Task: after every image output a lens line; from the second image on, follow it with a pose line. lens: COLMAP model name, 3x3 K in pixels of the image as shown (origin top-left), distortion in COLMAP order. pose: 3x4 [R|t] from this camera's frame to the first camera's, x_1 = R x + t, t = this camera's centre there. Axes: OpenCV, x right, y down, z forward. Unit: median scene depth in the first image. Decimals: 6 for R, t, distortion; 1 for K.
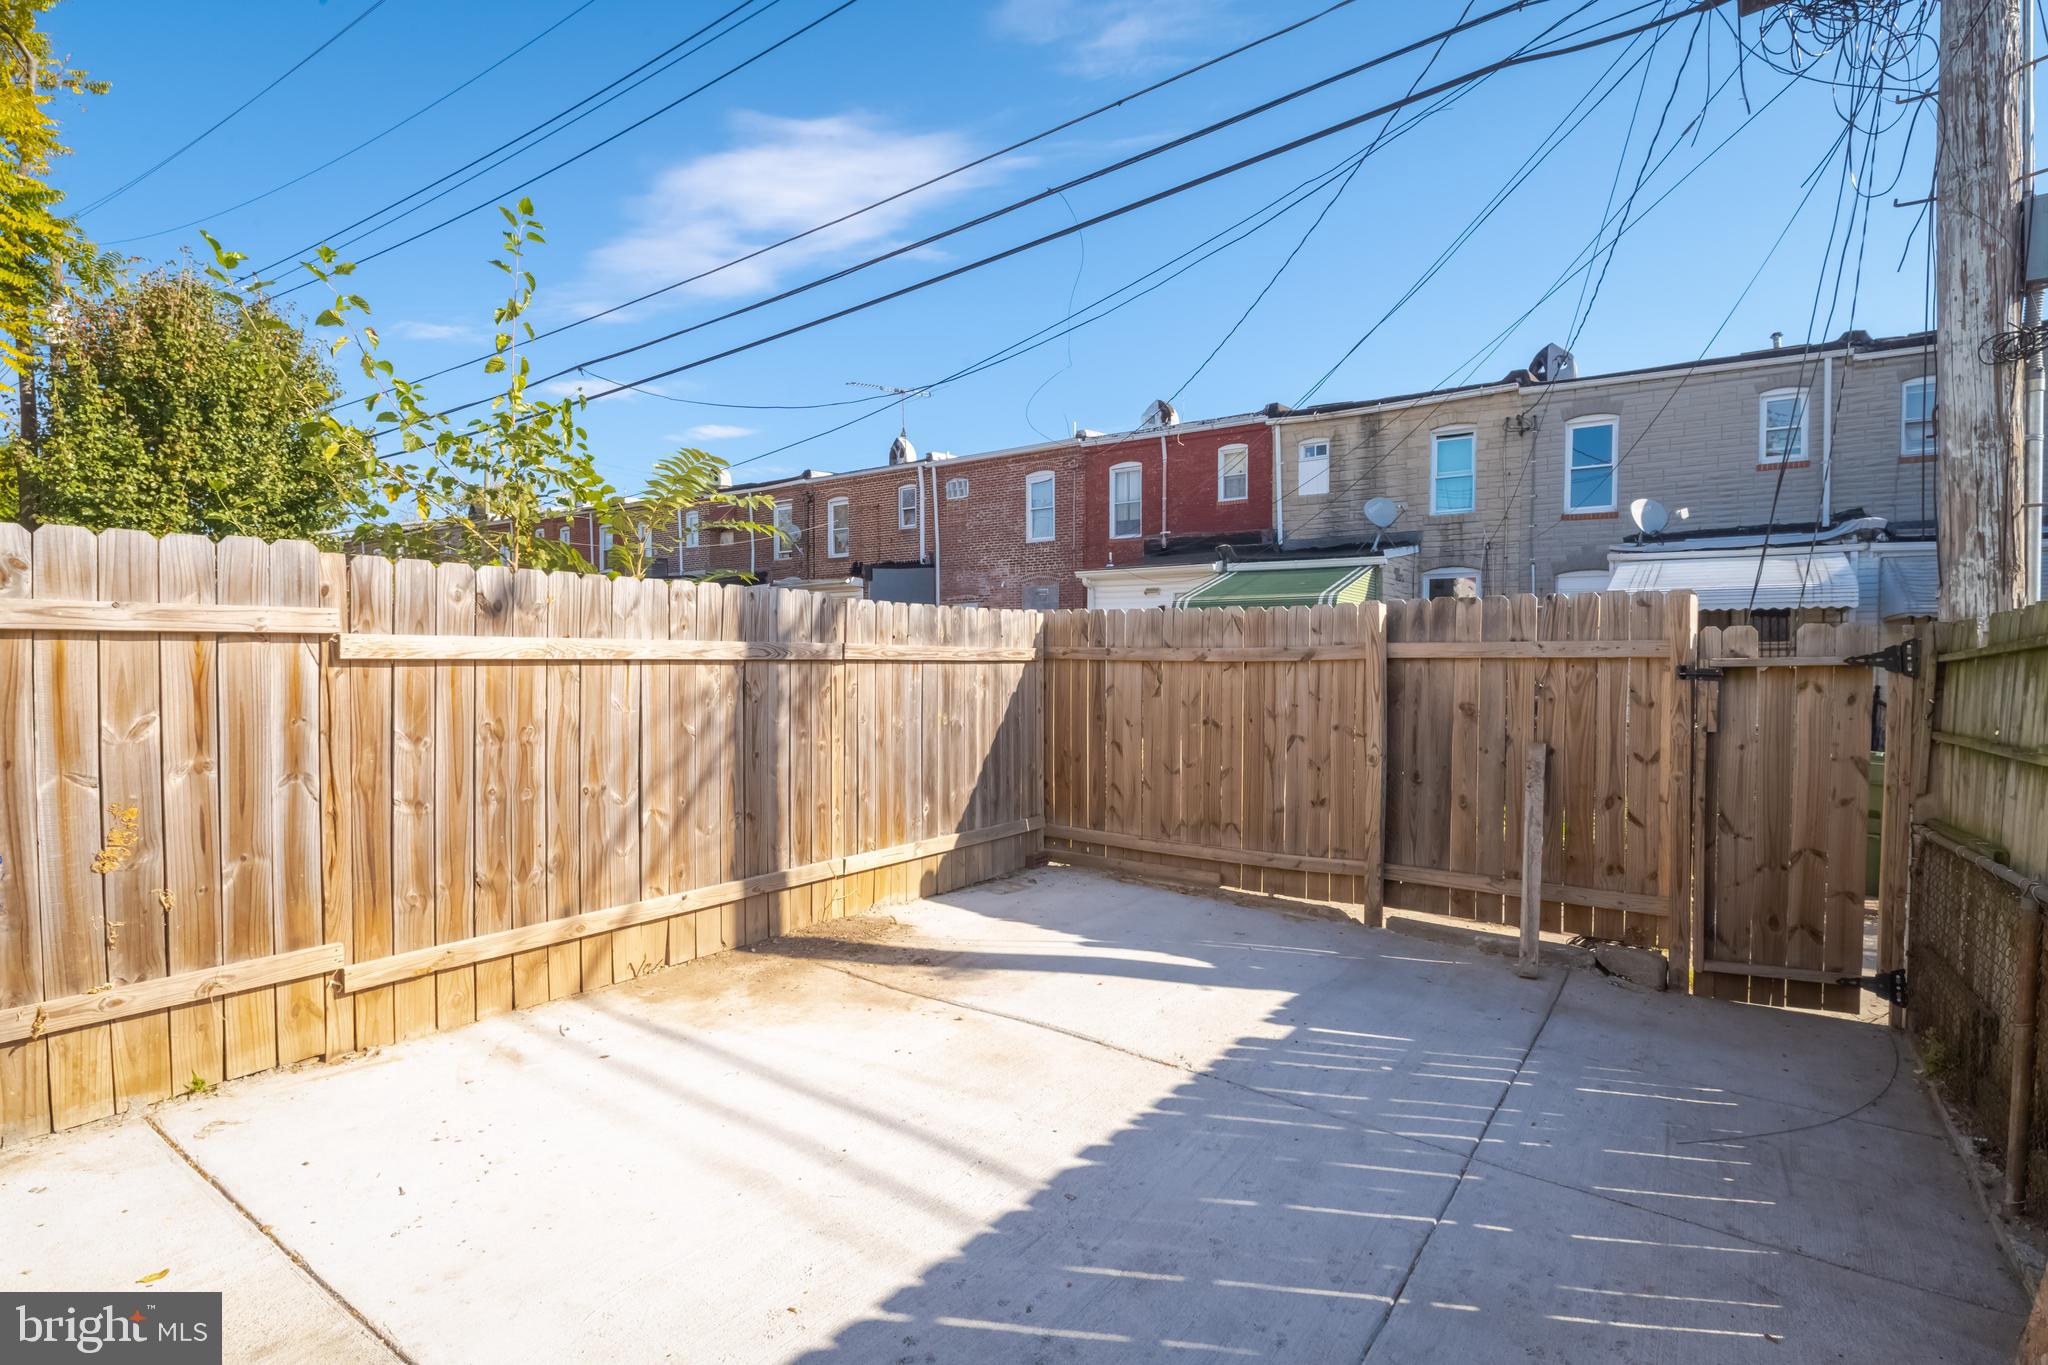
lens RADIAL K [[985.4, 0, 1033.3], [0, 985.4, 679.8], [0, 0, 1]] dist [0.005651, -0.009970]
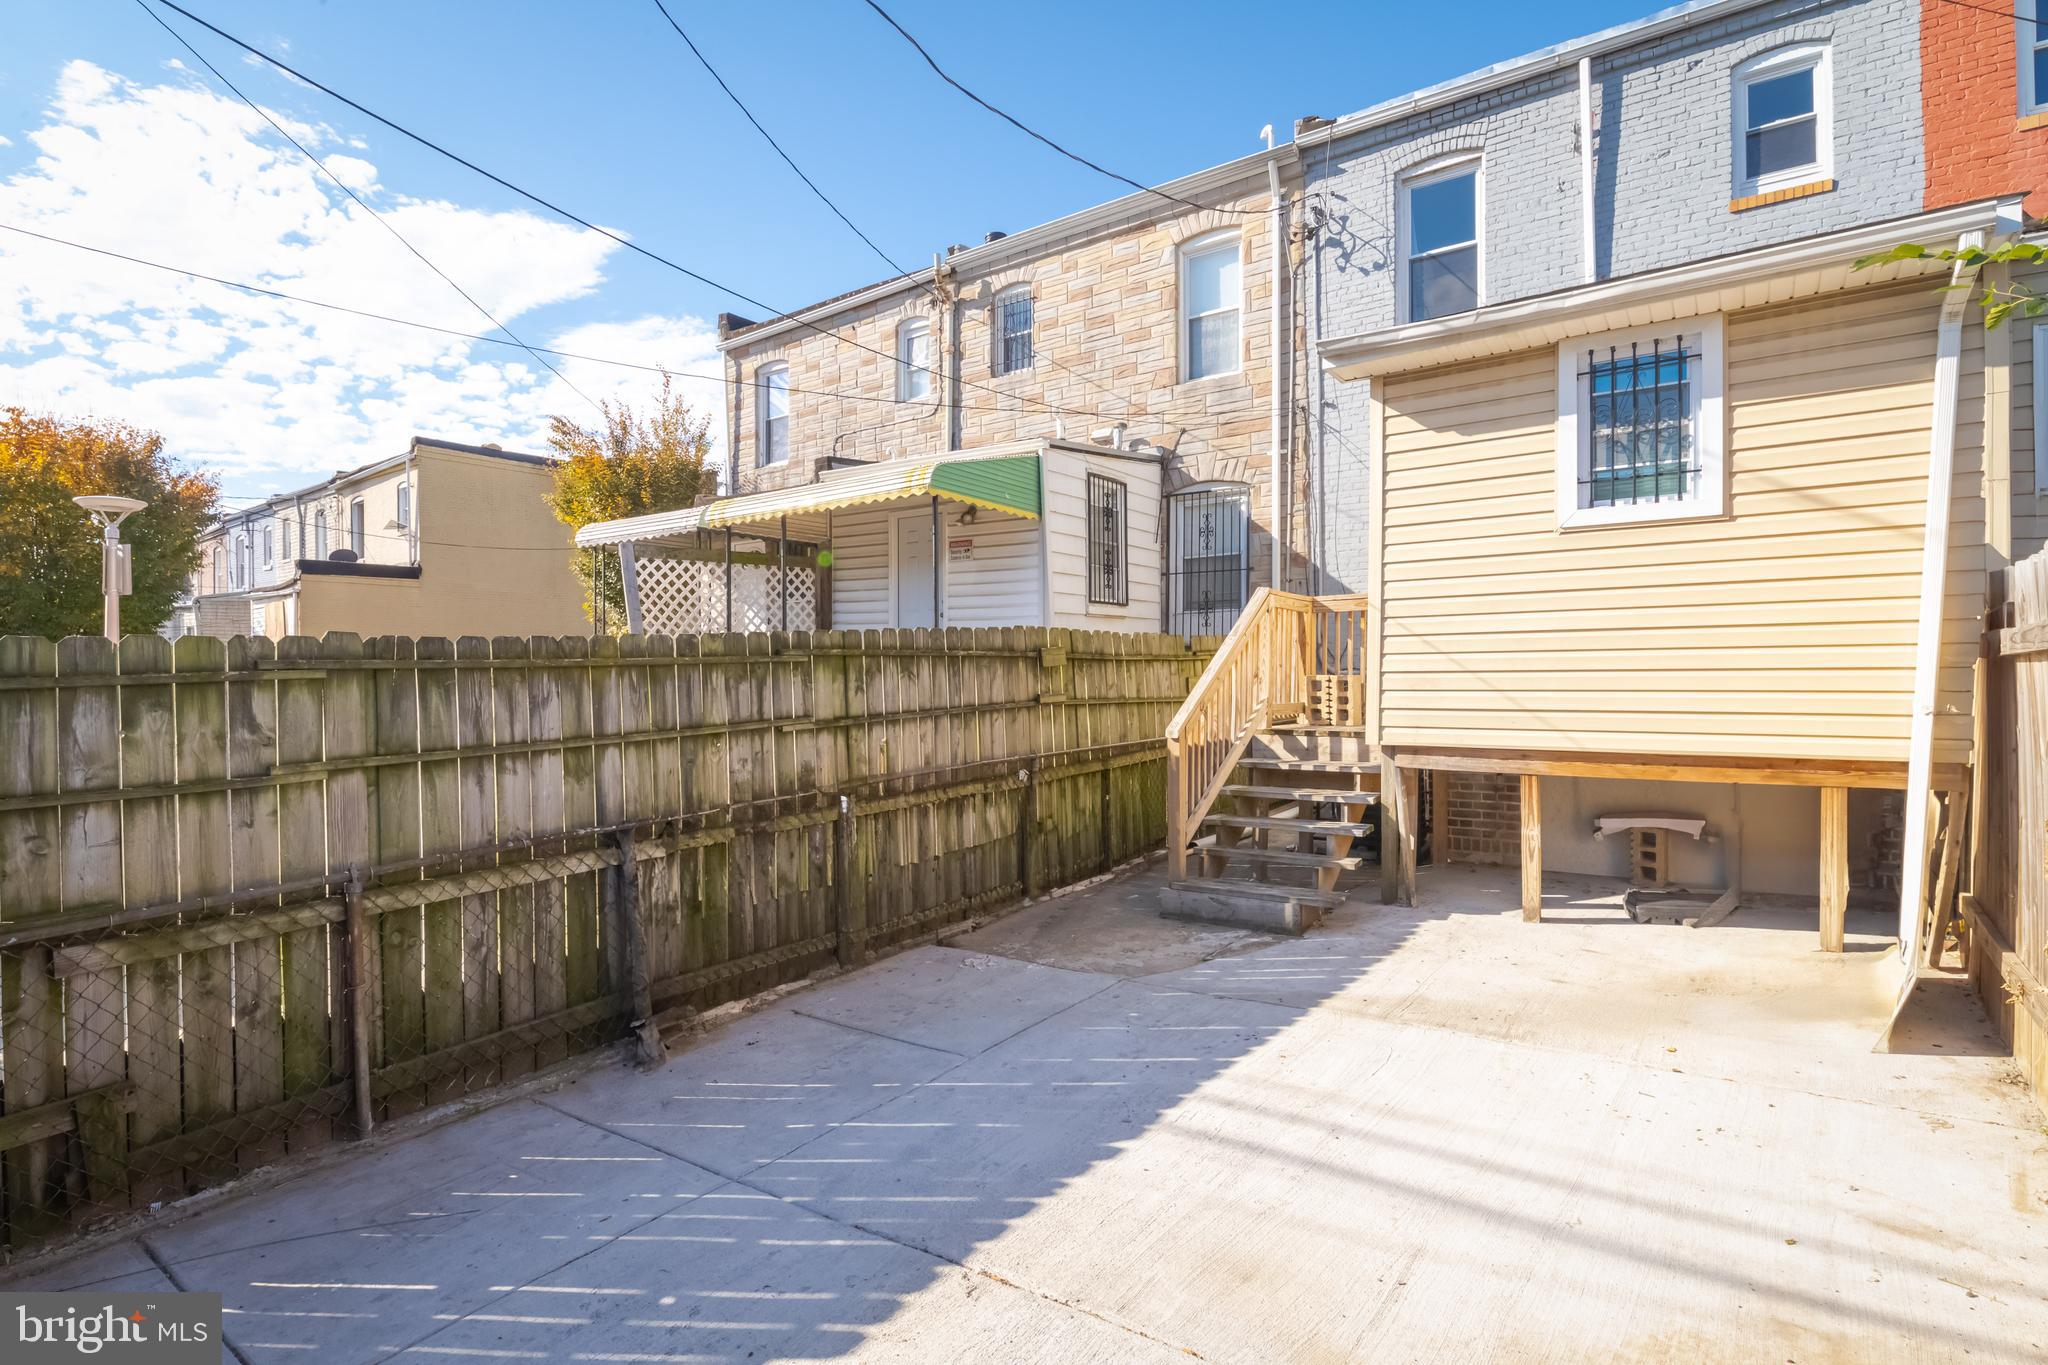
lens RADIAL K [[995.7, 0, 1035.3], [0, 995.7, 682.3], [0, 0, 1]] dist [0.002553, -0.010885]
pose [[-0.999650, 0.006504, 0.025640, 0.069583], [0.007180, 0.999626, 0.026369, -0.034835], [-0.025459, 0.026544, -0.999323, 1.322417]]
